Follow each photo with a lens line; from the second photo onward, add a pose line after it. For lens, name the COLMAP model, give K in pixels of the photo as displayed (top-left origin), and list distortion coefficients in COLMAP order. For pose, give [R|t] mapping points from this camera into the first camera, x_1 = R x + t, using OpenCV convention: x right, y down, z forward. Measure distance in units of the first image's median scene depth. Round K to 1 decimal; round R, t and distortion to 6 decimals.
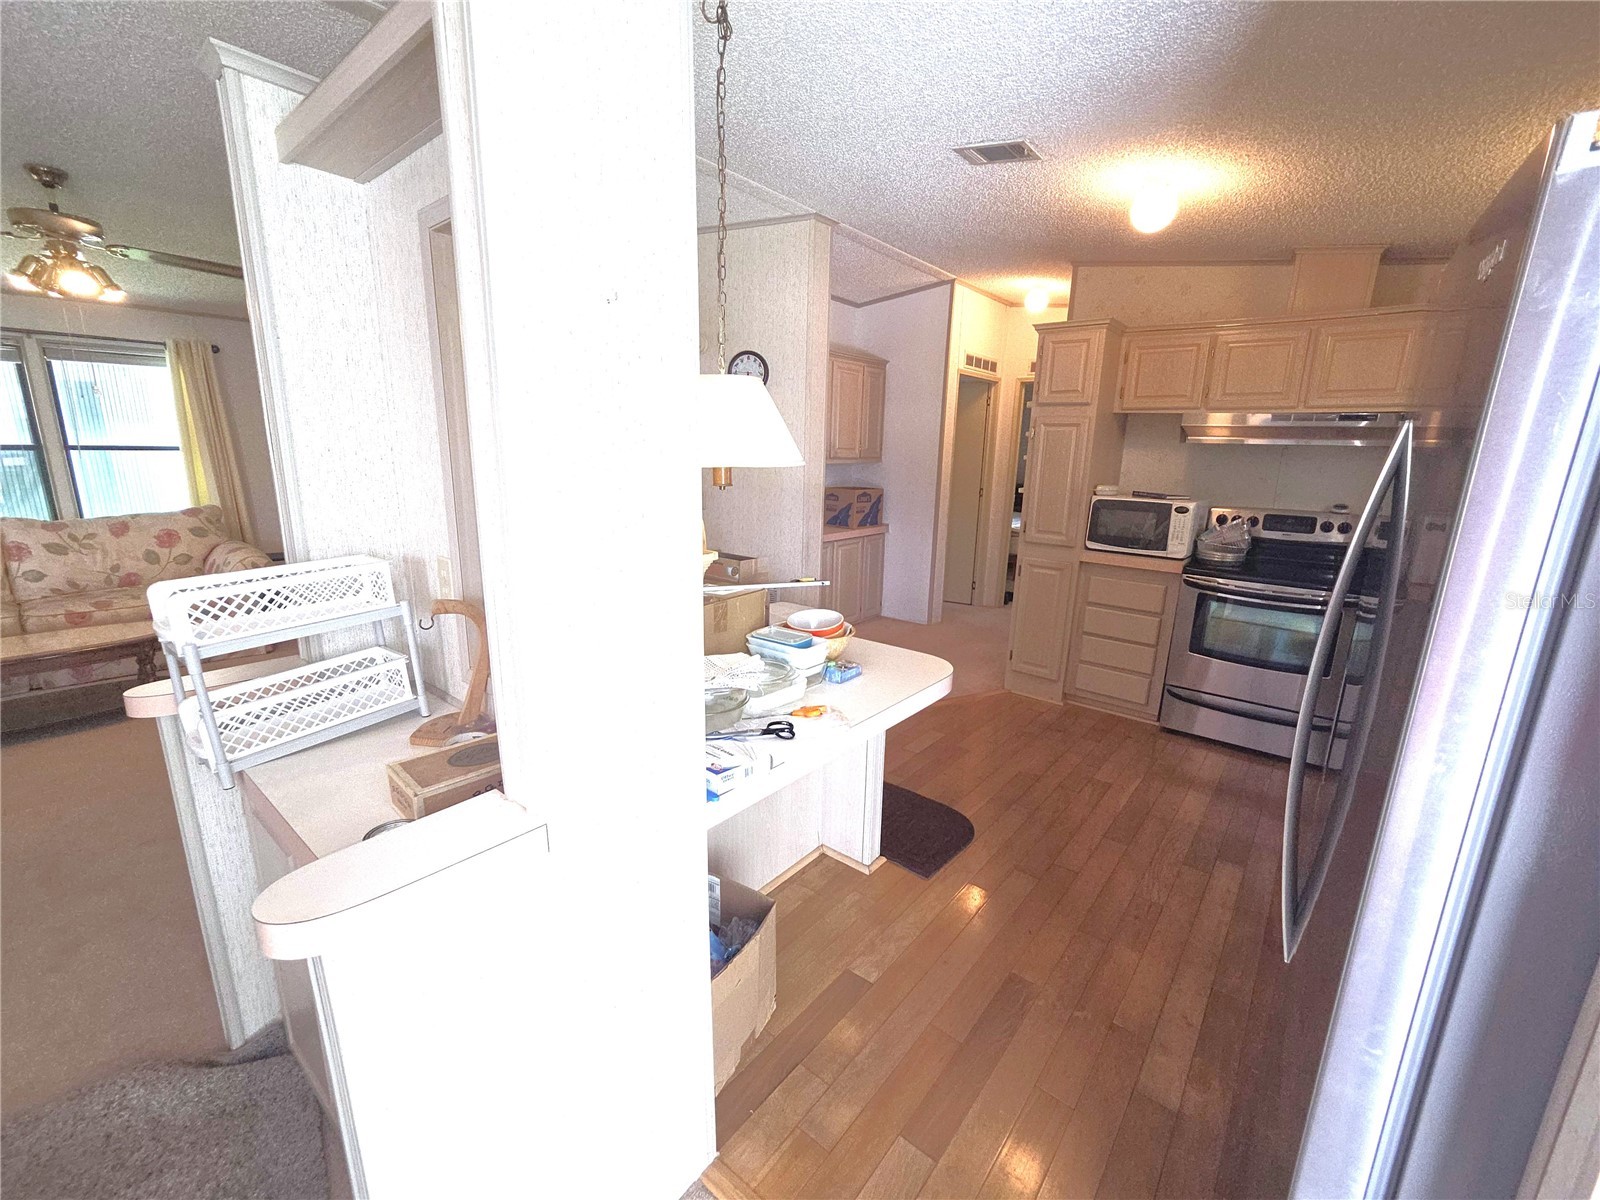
lens RADIAL K [[664.7, 0, 808.1], [0, 664.7, 599.6], [0, 0, 1]] dist [-0.002945, 0.000301]
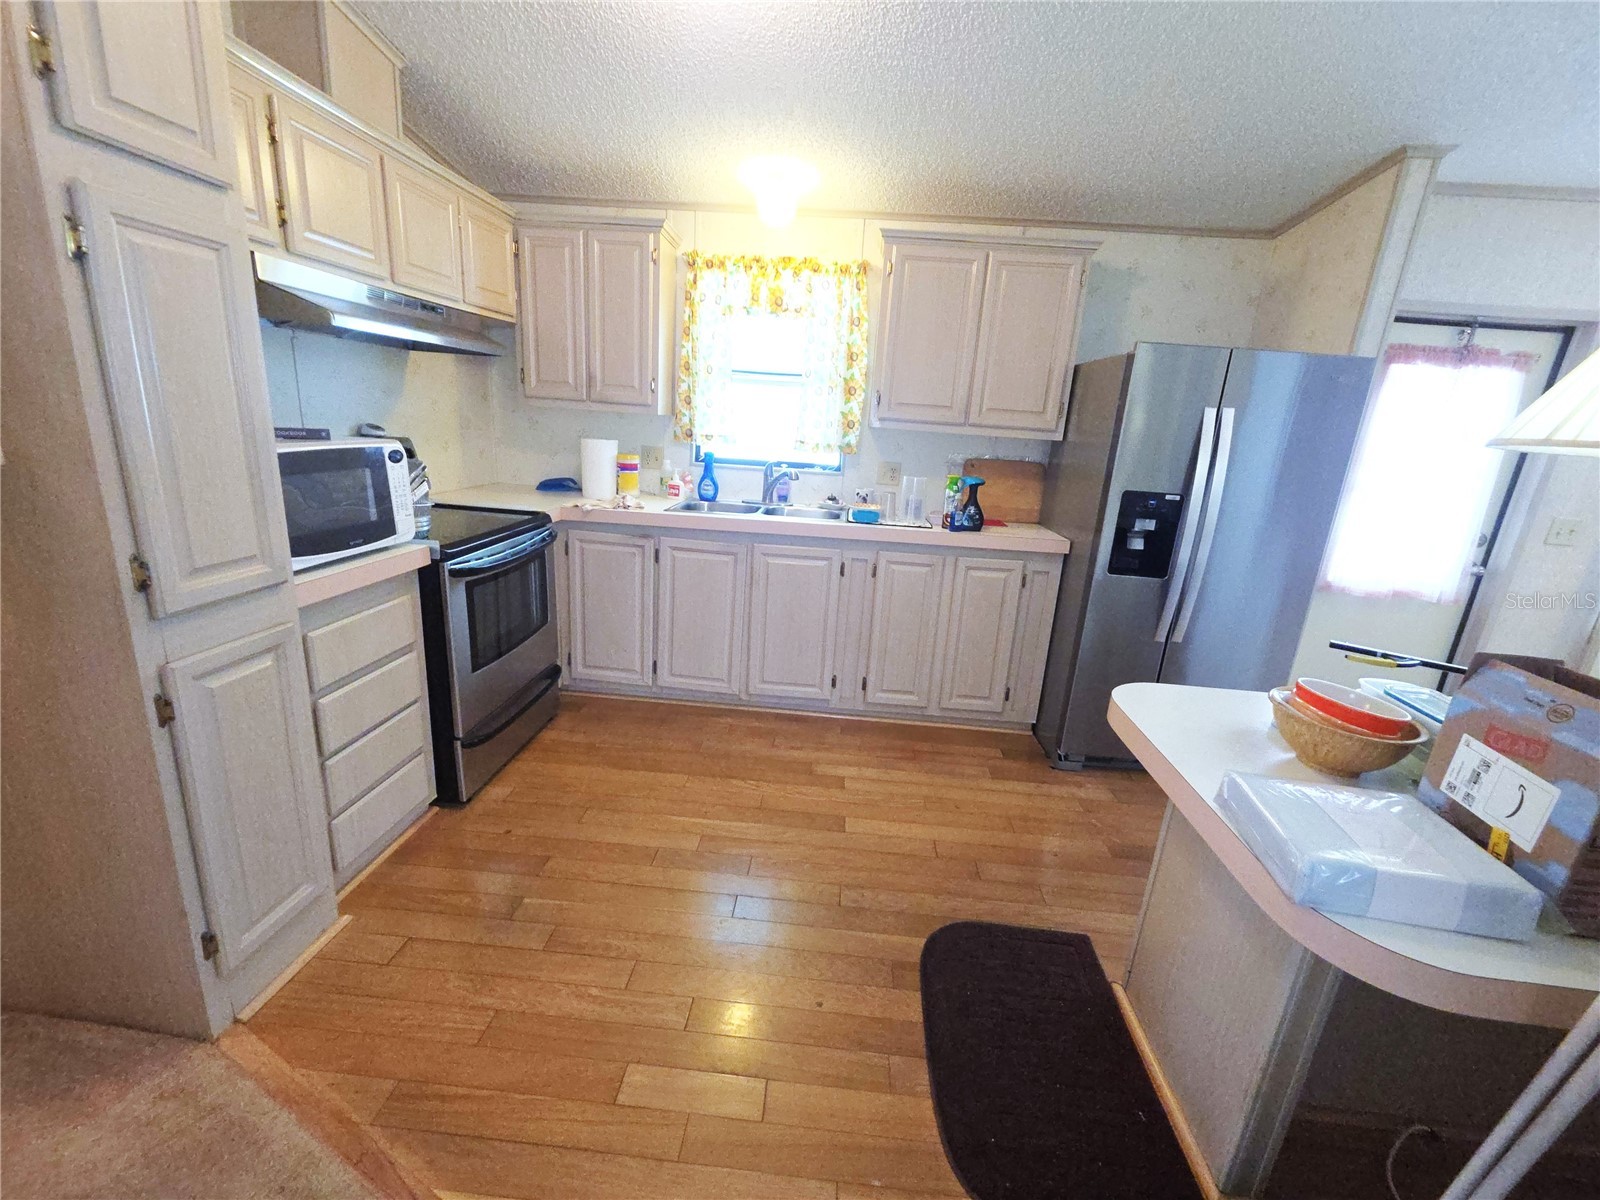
lens RADIAL K [[664.7, 0, 806.6], [0, 664.7, 599.1], [0, 0, 1]] dist [-0.002945, 0.000301]
pose [[-0.572024, -0.280740, 0.770697, -0.085957], [0.101241, 0.908252, 0.405990, -0.203427], [-0.813965, 0.310262, -0.491120, 0.967088]]
